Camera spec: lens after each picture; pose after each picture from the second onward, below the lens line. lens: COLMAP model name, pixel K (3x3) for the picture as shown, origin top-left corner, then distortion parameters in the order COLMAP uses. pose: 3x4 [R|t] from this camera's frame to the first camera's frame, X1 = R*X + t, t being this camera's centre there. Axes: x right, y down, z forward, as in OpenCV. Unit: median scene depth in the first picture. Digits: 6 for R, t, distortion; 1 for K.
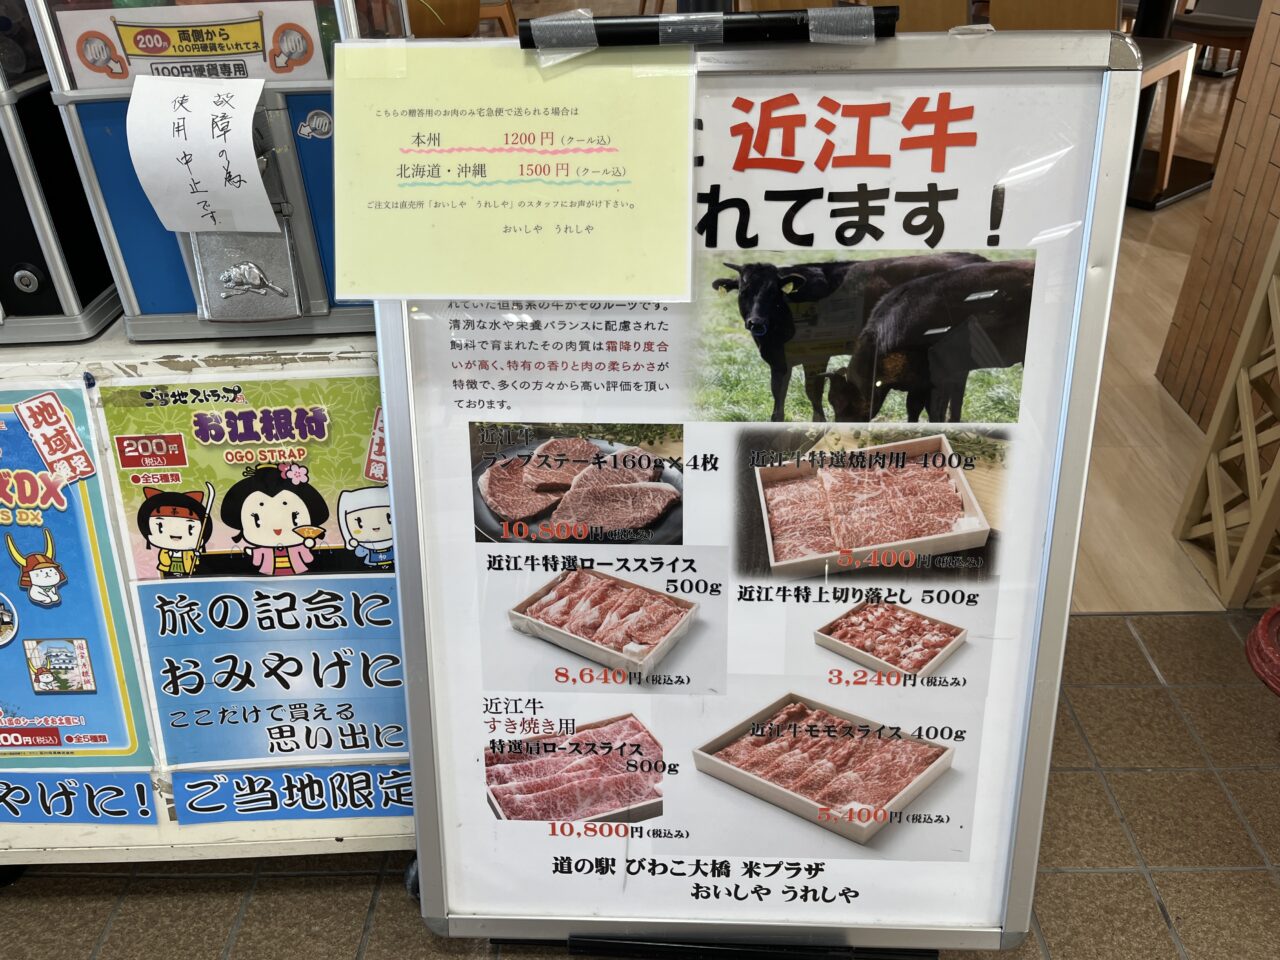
lens RADIAL K [[966.9, 0, 639.6], [0, 966.9, 474.5], [0, 0, 1]] dist [0.042928, -0.077701]
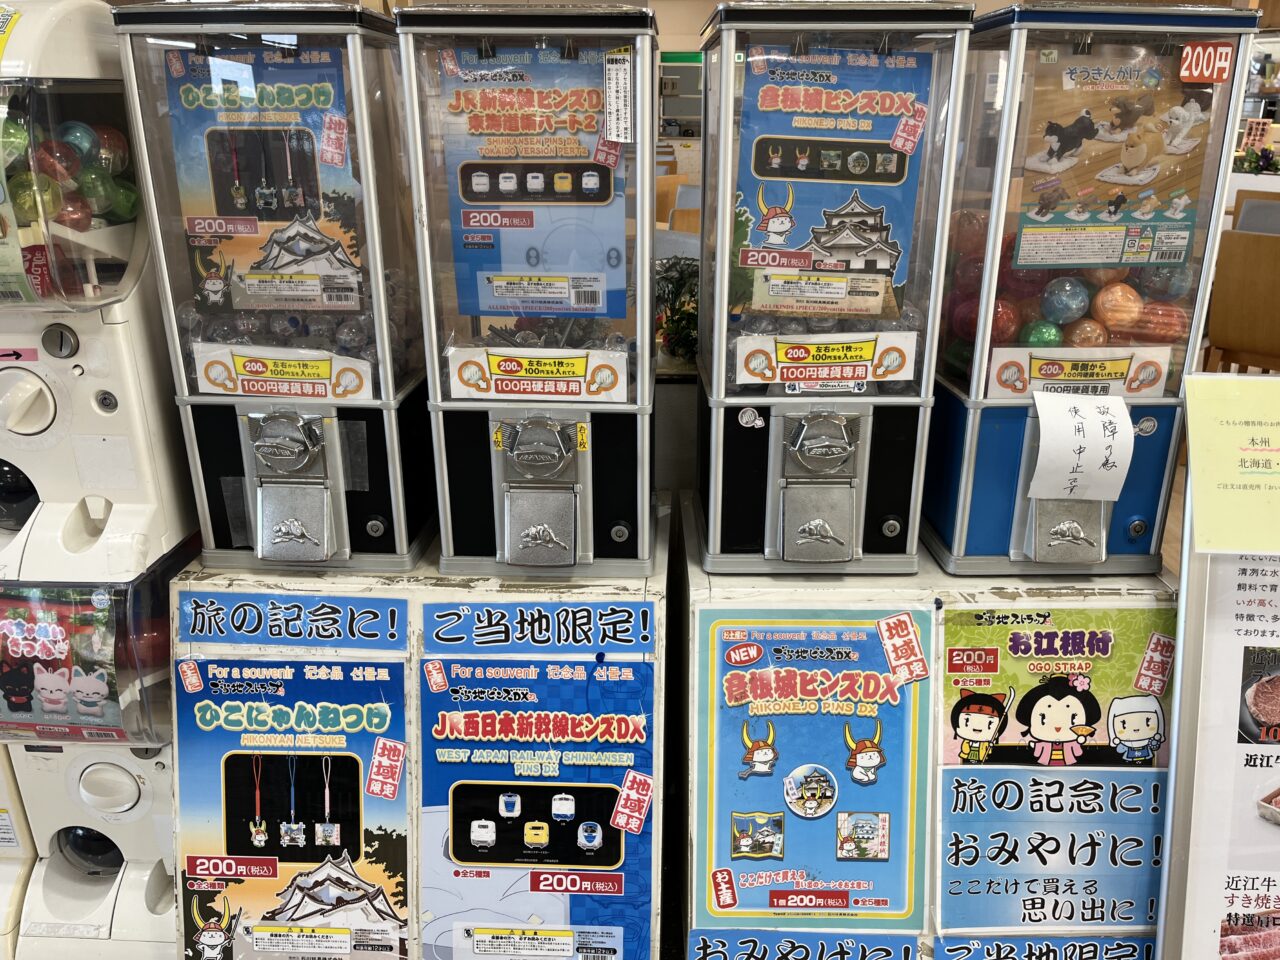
lens RADIAL K [[966.9, 0, 634.8], [0, 966.9, 474.6], [0, 0, 1]] dist [0.042928, -0.077701]
pose [[0.998967, 0.029270, -0.034765, -0.895874], [-0.036383, 0.973486, -0.225835, 0.042552], [0.027233, 0.226866, 0.973545, -0.318558]]
